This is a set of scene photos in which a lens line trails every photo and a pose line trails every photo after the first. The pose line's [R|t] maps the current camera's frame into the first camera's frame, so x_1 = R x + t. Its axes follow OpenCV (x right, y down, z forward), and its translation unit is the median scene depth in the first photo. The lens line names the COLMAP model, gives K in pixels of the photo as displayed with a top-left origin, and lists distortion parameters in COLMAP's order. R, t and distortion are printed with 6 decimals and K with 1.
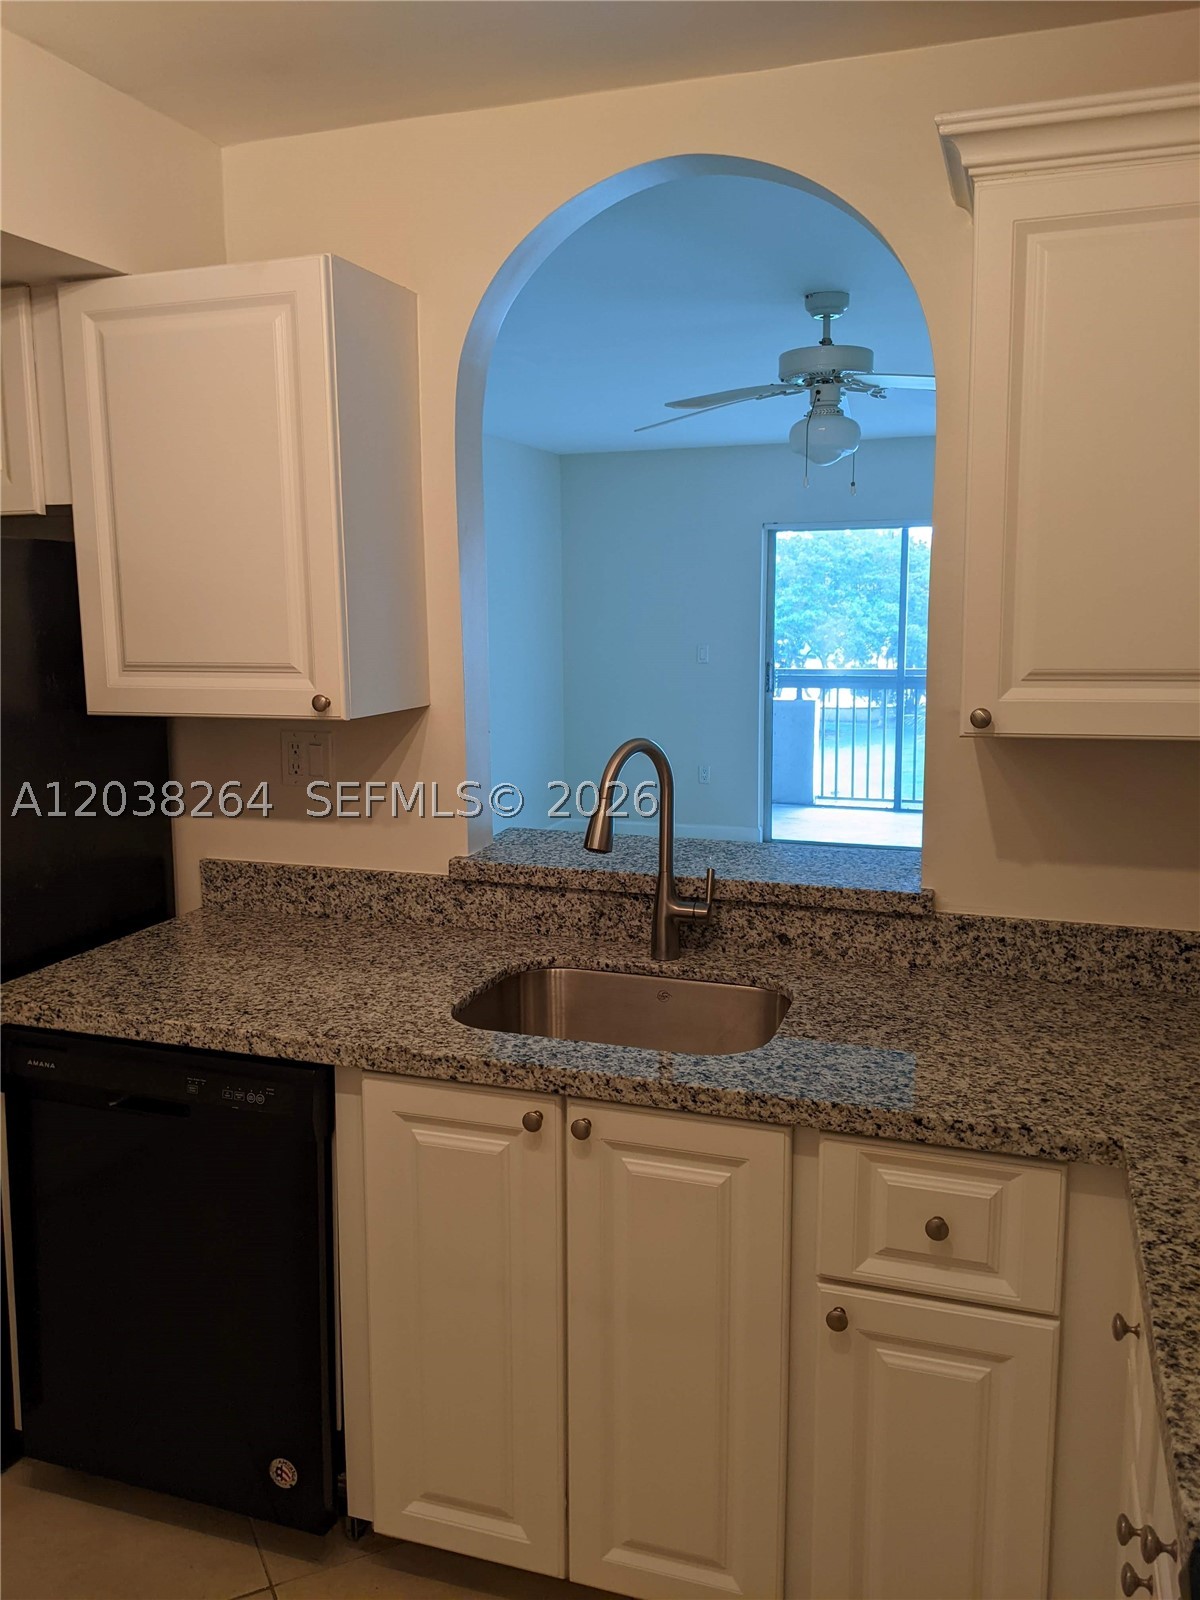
lens RADIAL K [[1270.4, 0, 609.6], [0, 1270.4, 794.0], [0, 0, 1]] dist [0.096788, -0.196952]
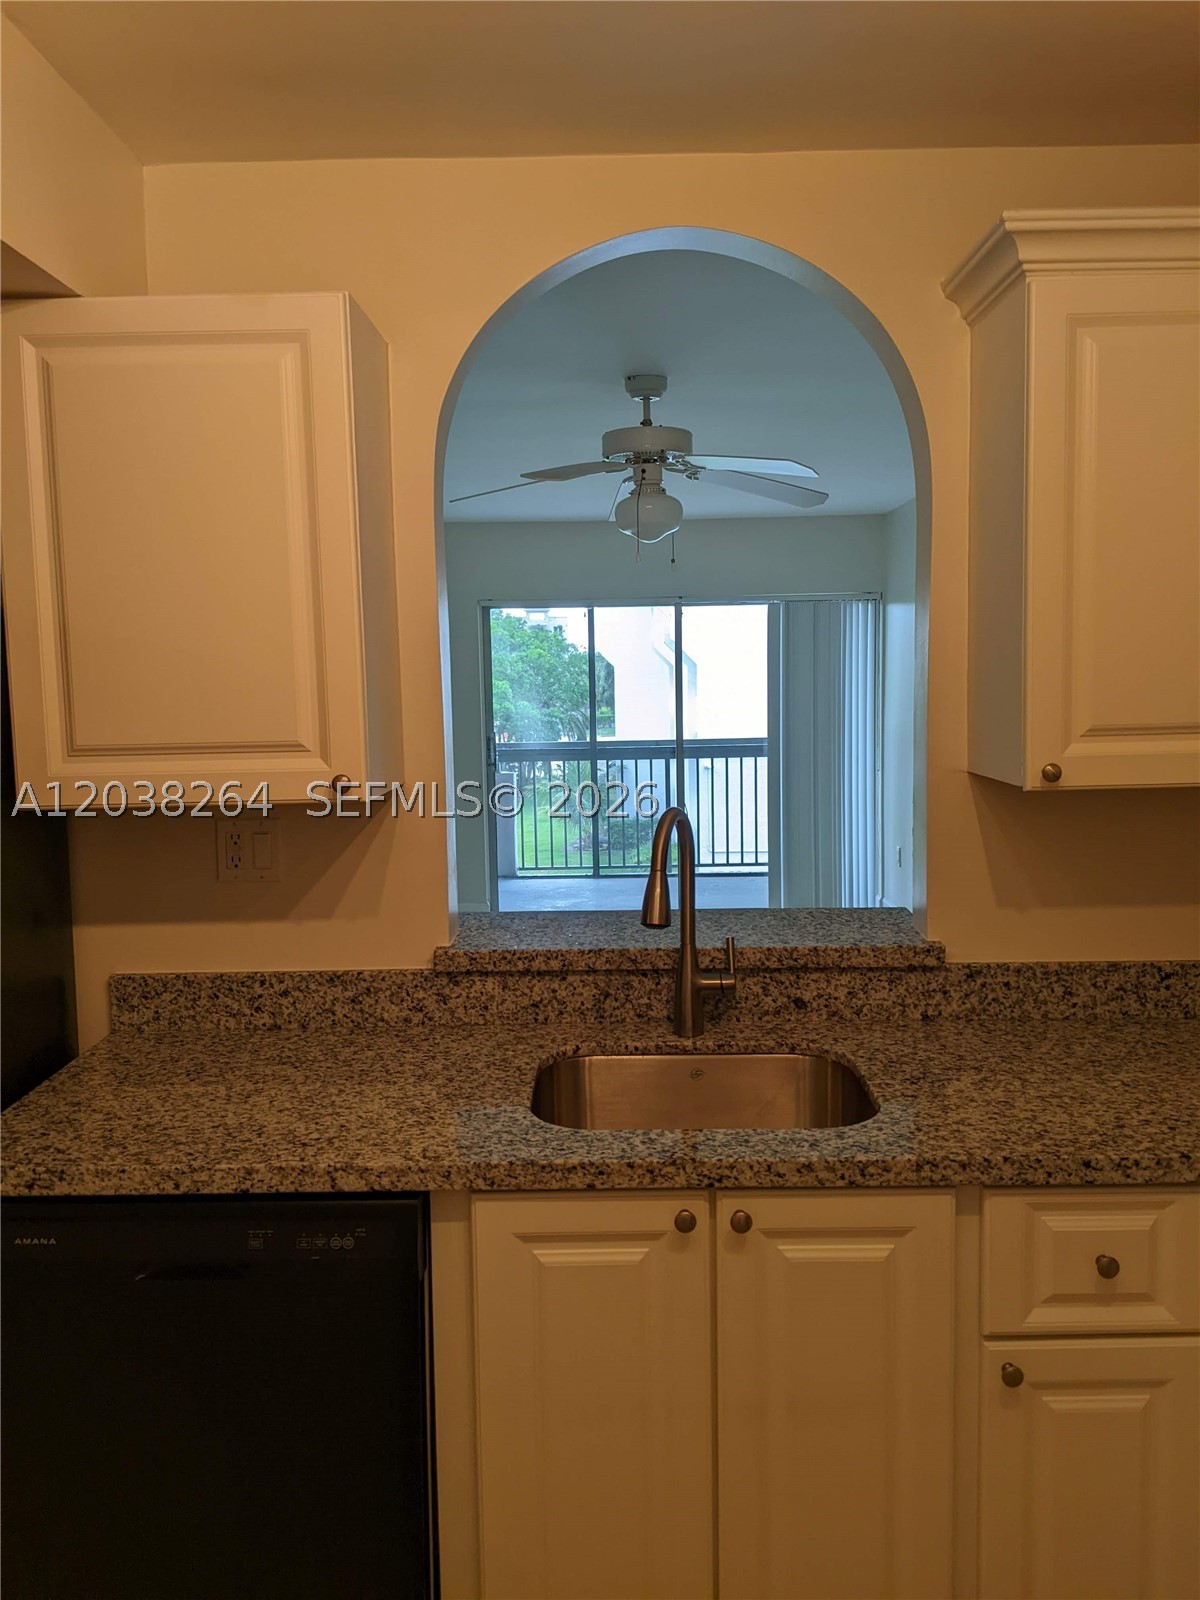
lens RADIAL K [[1263.3, 0, 629.6], [0, 1263.3, 798.0], [0, 0, 1]] dist [0.081748, -0.151471]
pose [[0.946850, -0.041203, 0.319026, -0.315346], [0.059307, 0.997121, -0.047238, -0.007612], [-0.316161, 0.063648, 0.946568, 0.097972]]
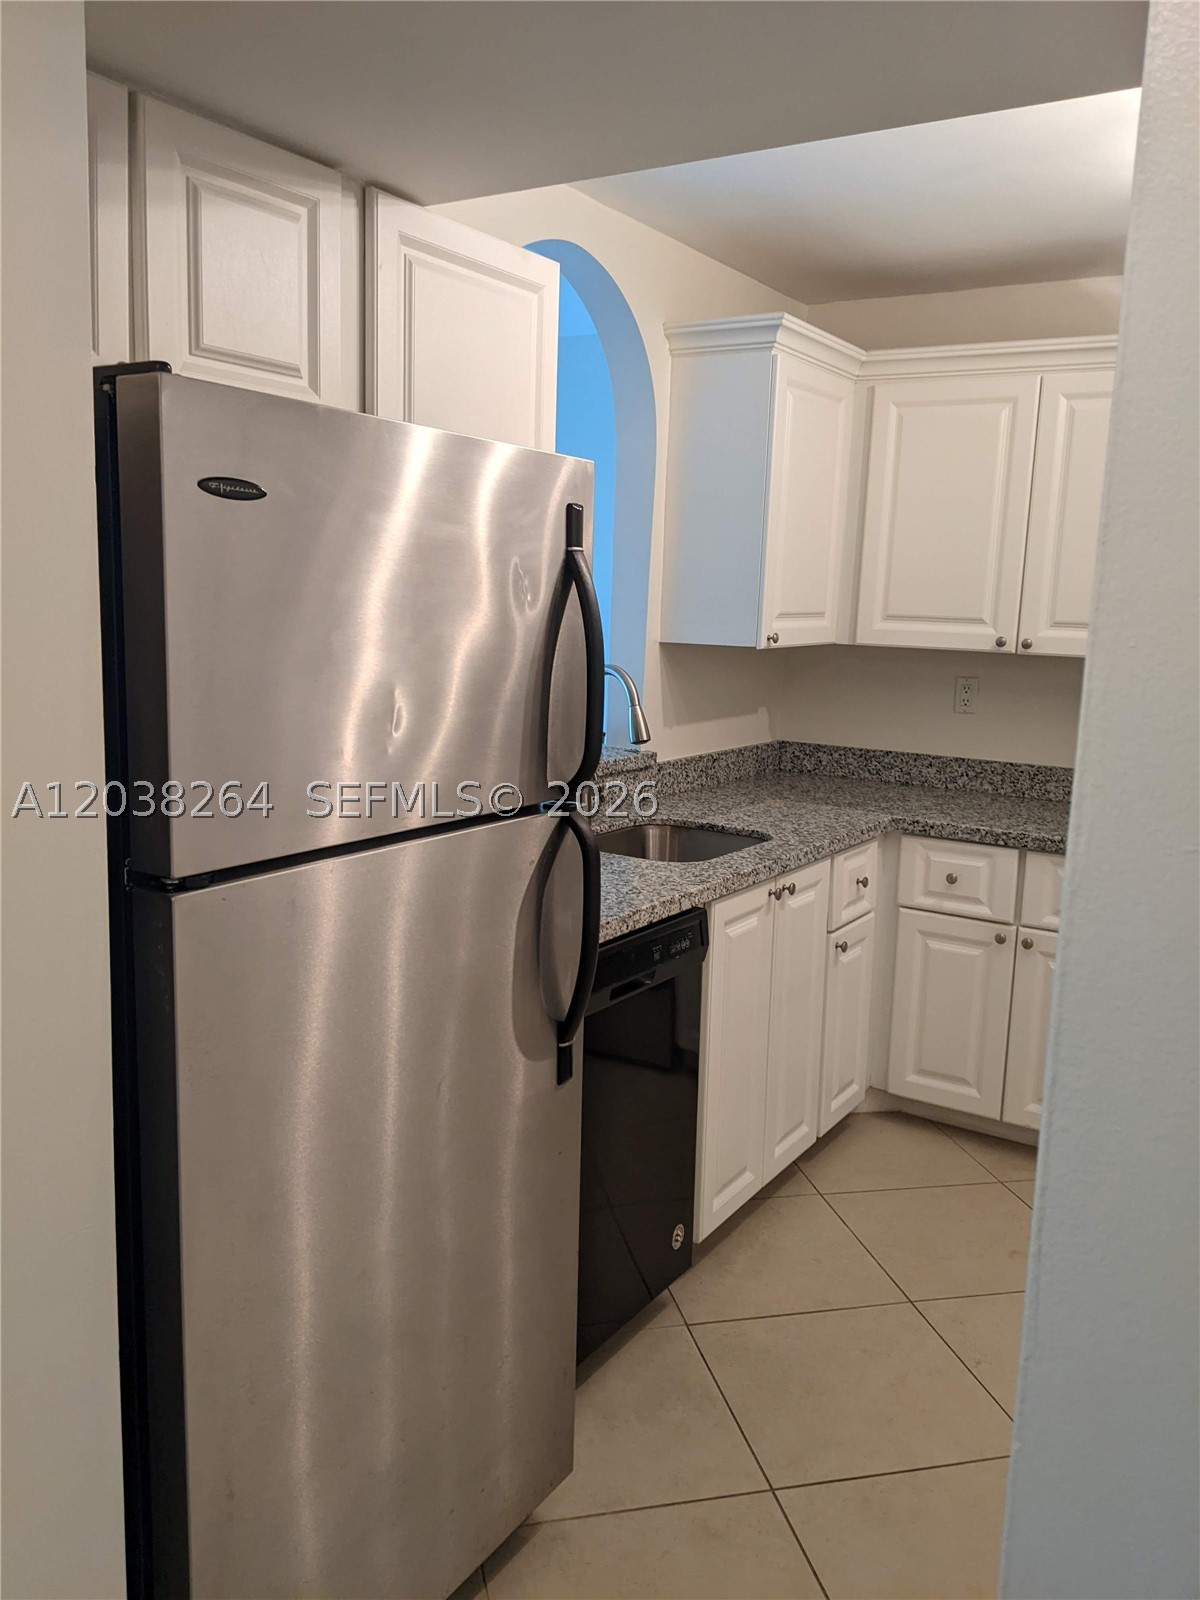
lens RADIAL K [[1264.5, 0, 600.5], [0, 1264.5, 809.0], [0, 0, 1]] dist [0.102021, -0.216737]
pose [[0.242542, -0.150409, 0.958410, -1.348854], [0.109554, 0.985836, 0.126989, -0.064337], [-0.963935, 0.074197, 0.255584, 0.661195]]
